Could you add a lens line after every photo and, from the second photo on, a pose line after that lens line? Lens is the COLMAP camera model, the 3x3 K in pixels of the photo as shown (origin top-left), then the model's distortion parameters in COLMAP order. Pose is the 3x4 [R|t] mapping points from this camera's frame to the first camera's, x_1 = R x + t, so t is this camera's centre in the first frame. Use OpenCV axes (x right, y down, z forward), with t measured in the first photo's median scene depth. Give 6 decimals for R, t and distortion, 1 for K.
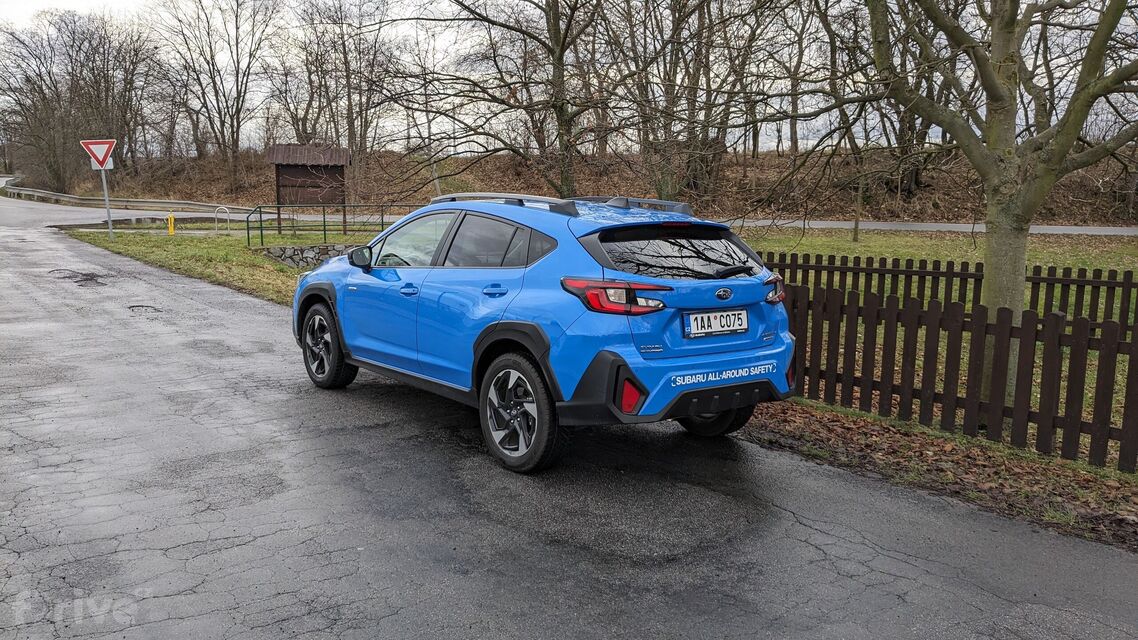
lens RADIAL K [[928.8, 0, 569.0], [0, 928.8, 320.0], [0, 0, 1]] dist [0.047524, -0.108023]
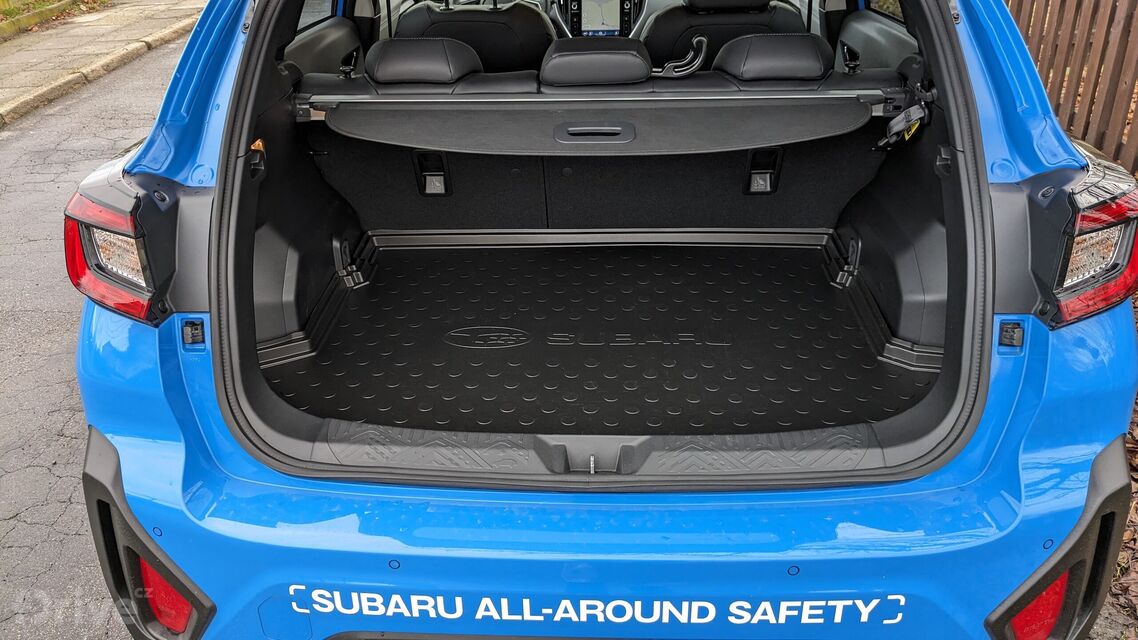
lens RADIAL K [[928.8, 0, 569.0], [0, 928.8, 320.0], [0, 0, 1]] dist [0.047524, -0.108023]
pose [[0.748252, 0.268623, -0.606597, 0.296124], [-0.040628, 0.931195, 0.362251, -0.103854], [0.662169, -0.246411, 0.707682, 0.834487]]
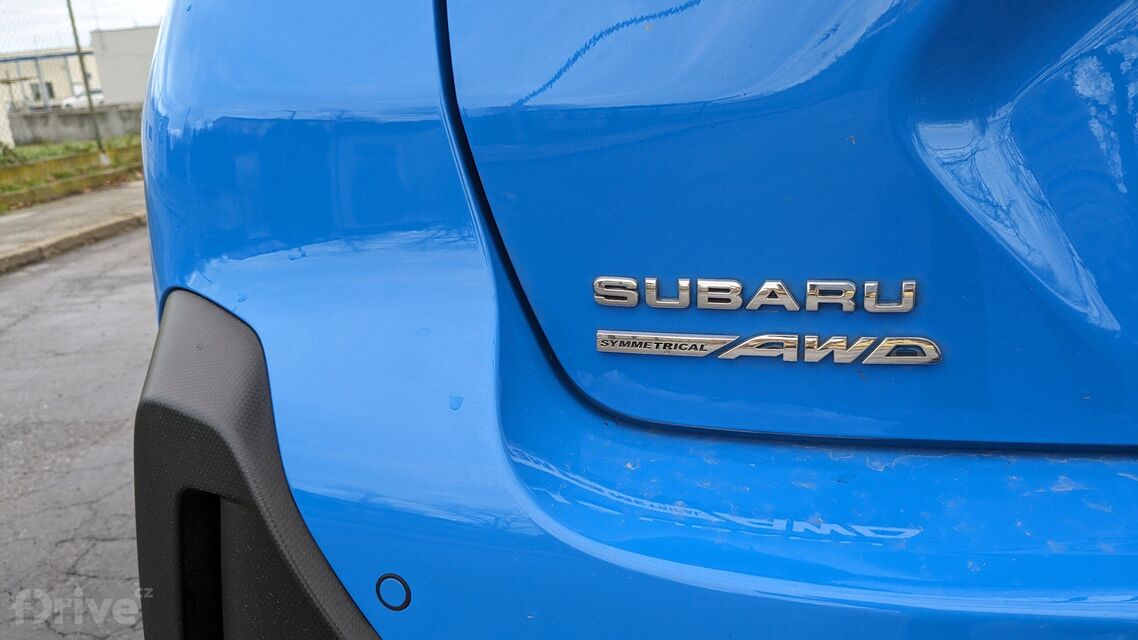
lens RADIAL K [[928.8, 0, 569.0], [0, 928.8, 320.0], [0, 0, 1]] dist [0.047524, -0.108023]
pose [[0.733941, 0.112441, -0.669841, 0.120468], [-0.017193, 0.988962, 0.147170, 0.018713], [0.678995, -0.096497, 0.727773, 0.889131]]
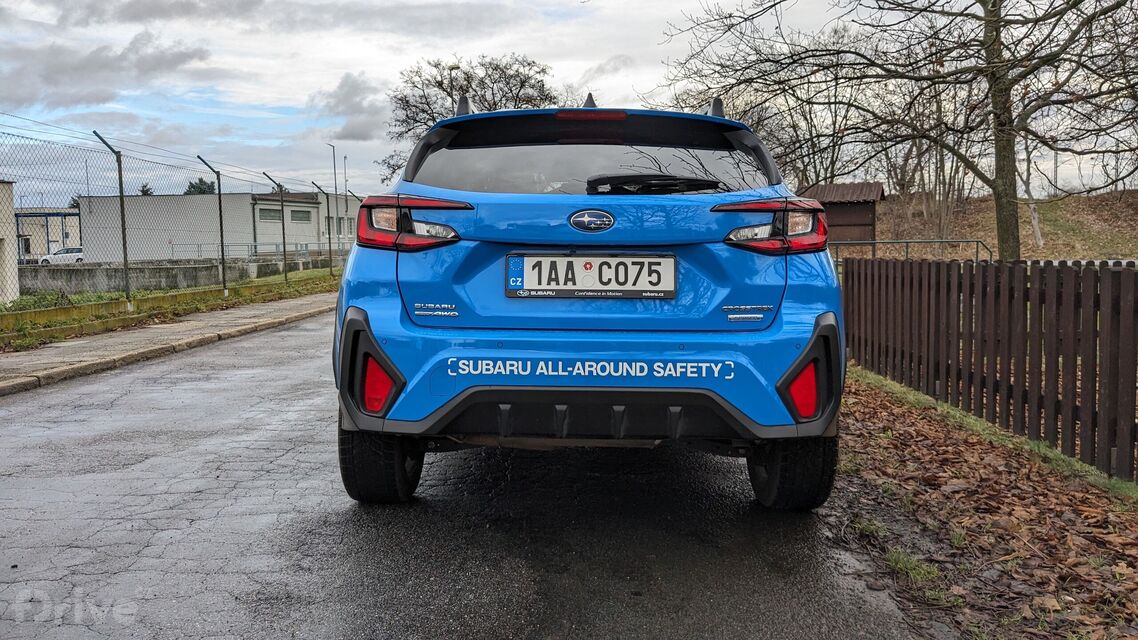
lens RADIAL K [[928.8, 0, 569.0], [0, 928.8, 320.0], [0, 0, 1]] dist [0.047524, -0.108023]
pose [[0.766117, 0.022617, -0.642303, 0.504103], [-0.069579, 0.996426, -0.047904, 0.056794], [0.638924, 0.081391, 0.764952, 0.575970]]
